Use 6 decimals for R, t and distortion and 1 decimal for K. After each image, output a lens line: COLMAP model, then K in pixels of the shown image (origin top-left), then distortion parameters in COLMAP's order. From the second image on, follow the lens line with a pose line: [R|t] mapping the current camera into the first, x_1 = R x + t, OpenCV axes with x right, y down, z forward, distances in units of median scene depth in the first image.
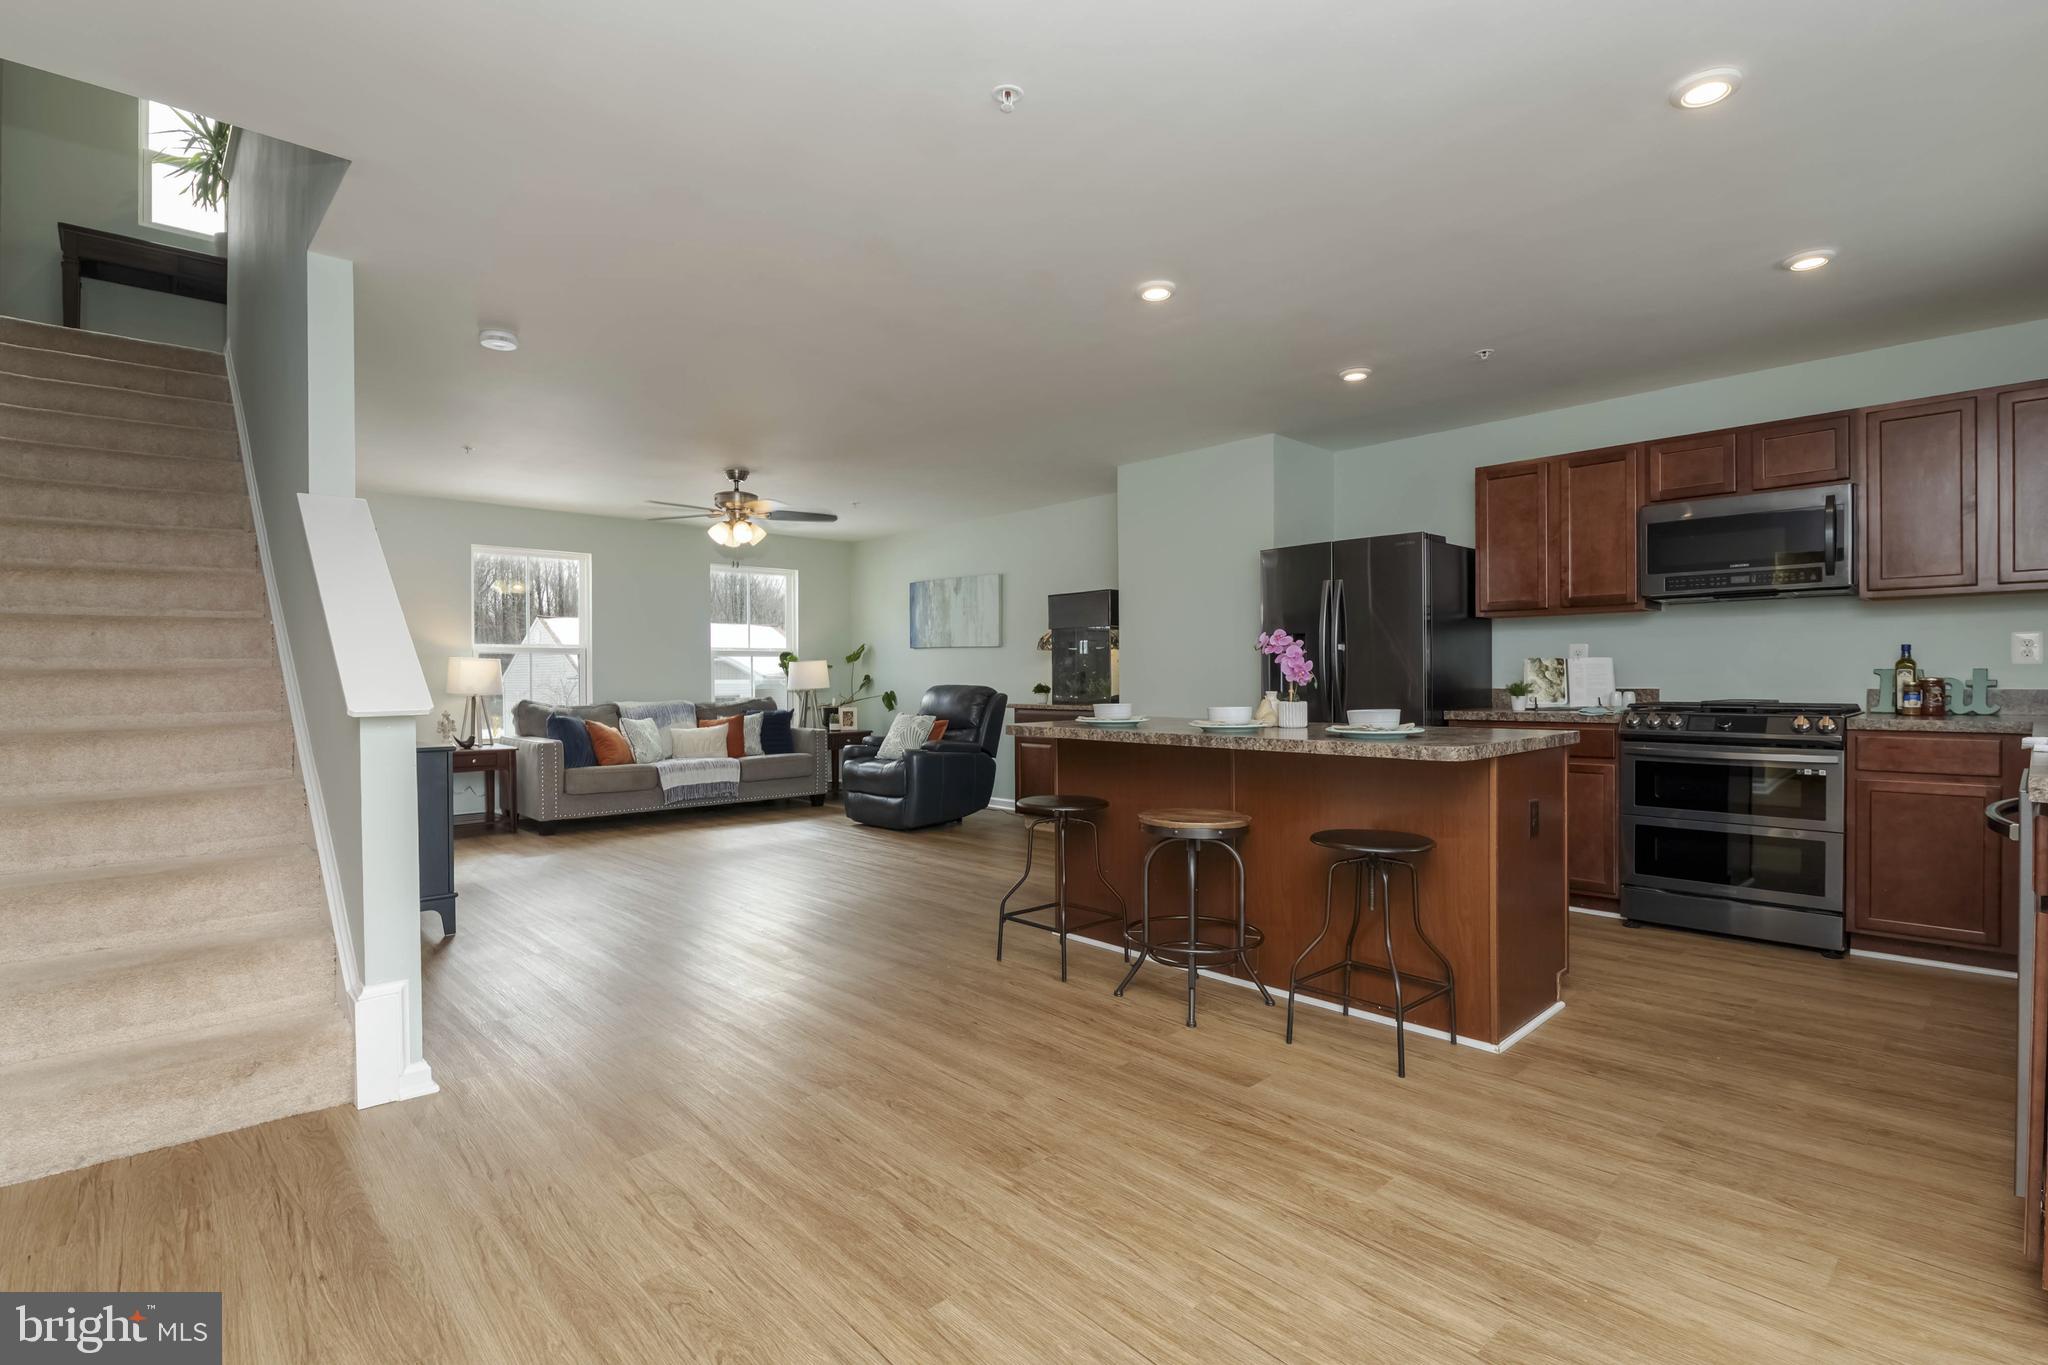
lens RADIAL K [[971.5, 0, 1035.4], [0, 971.5, 686.2], [0, 0, 1]] dist [-0.009116, -0.000668]
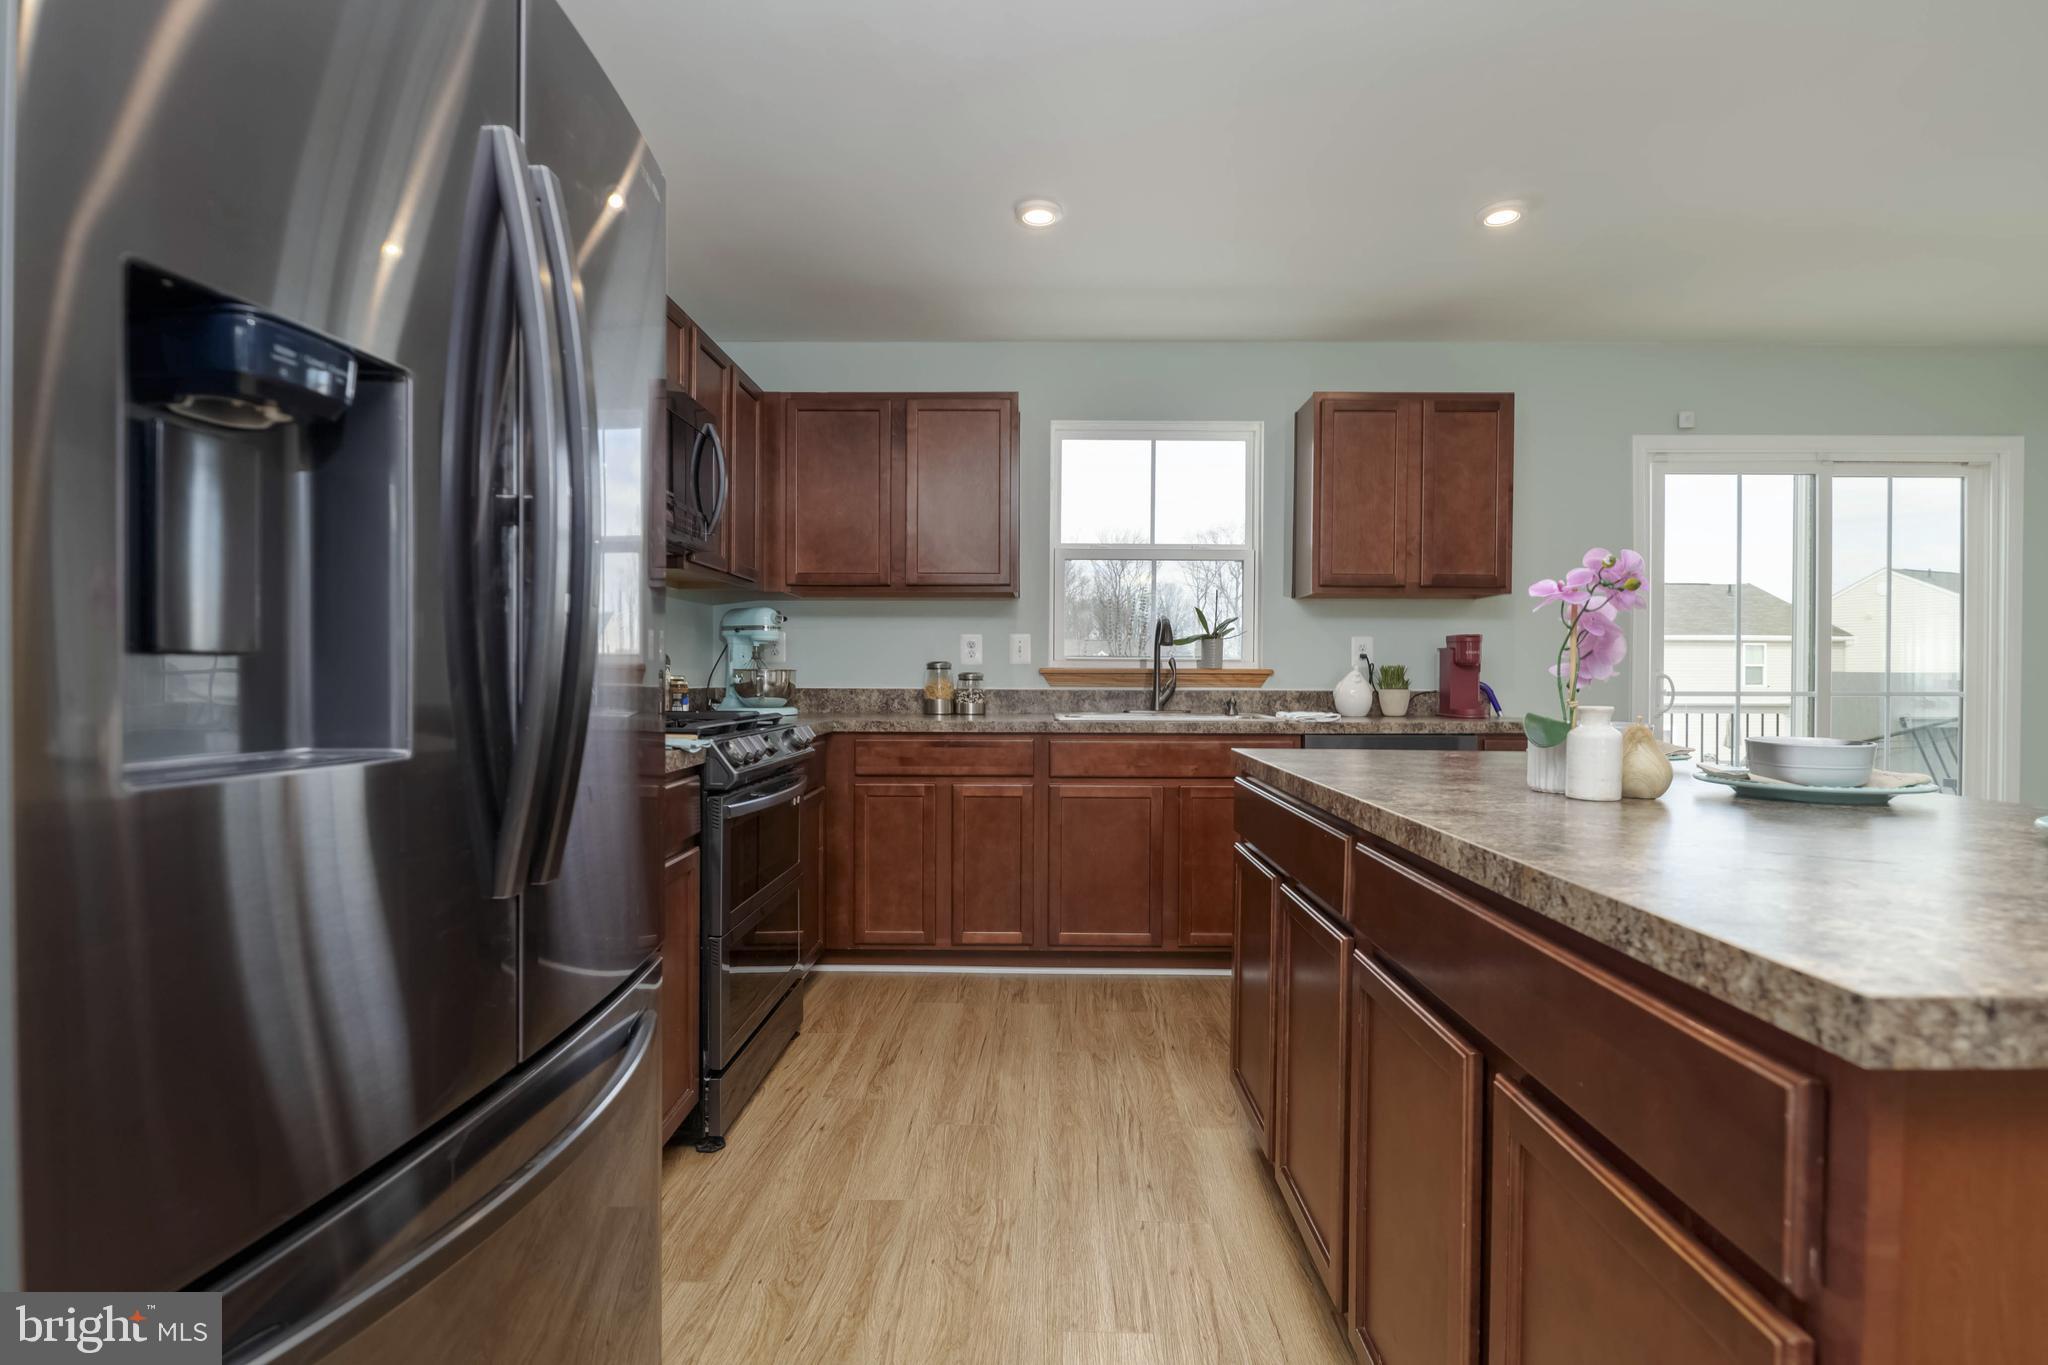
lens RADIAL K [[980.0, 0, 1029.9], [0, 980.0, 688.3], [0, 0, 1]] dist [0.000428, -0.000563]
pose [[-0.713238, -0.005590, 0.700900, 0.111546], [0.004469, 0.999912, 0.012523, -0.006476], [-0.700908, 0.012064, -0.713150, 1.146666]]
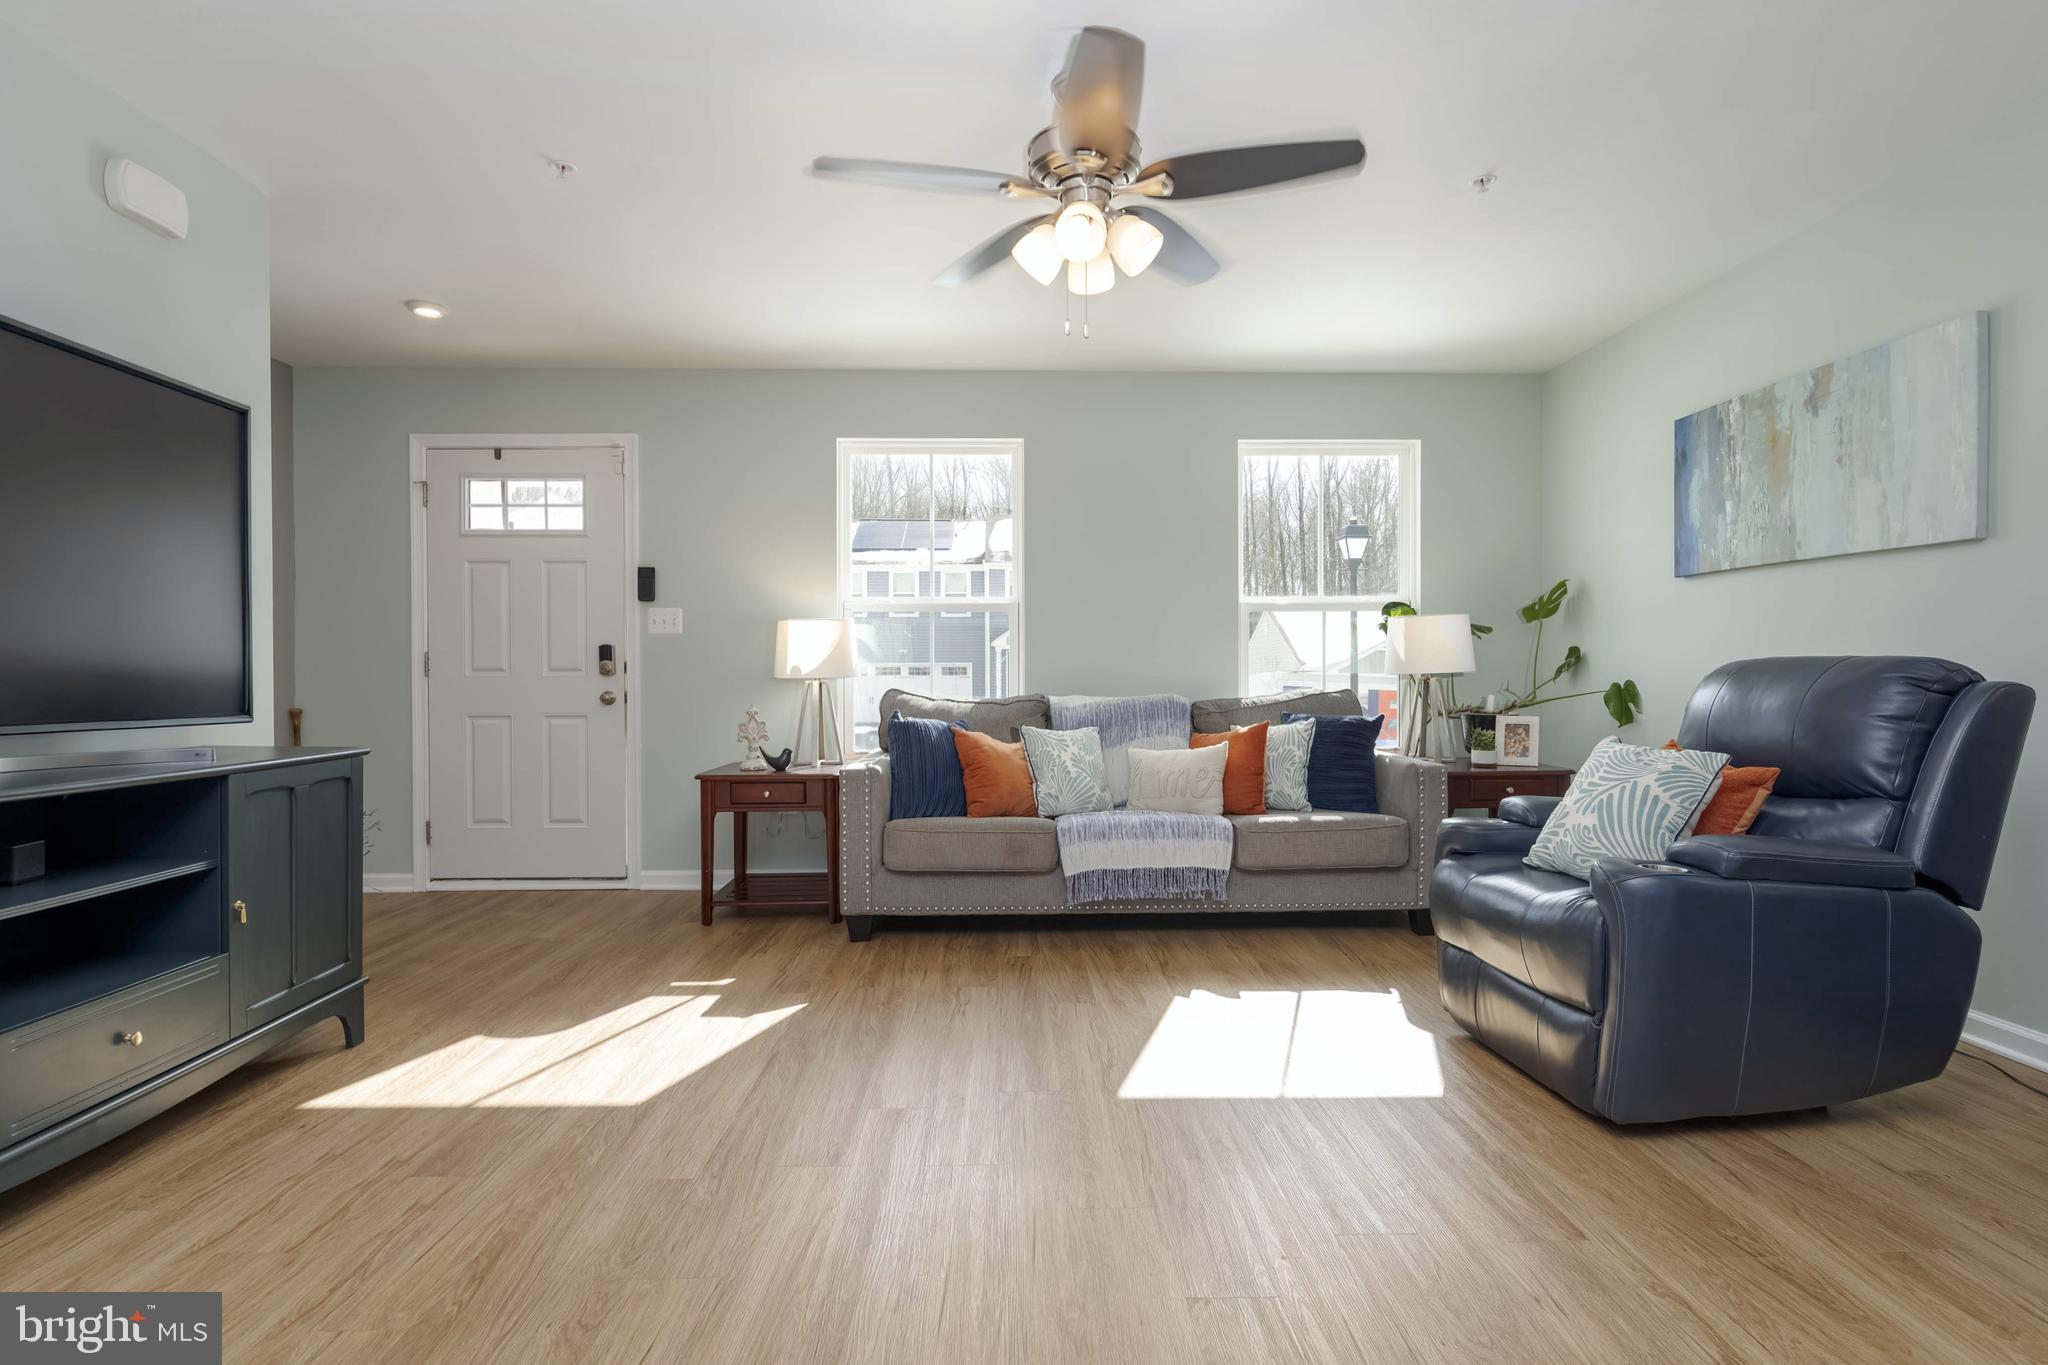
lens RADIAL K [[1028.5, 0, 1033.2], [0, 1028.5, 685.5], [0, 0, 1]] dist [0.001599, -0.006927]
pose [[0.743660, 0.006900, -0.668523, -0.074988], [-0.005484, 0.999976, 0.004221, 0.013697], [0.668536, 0.000527, 0.743680, 0.952071]]
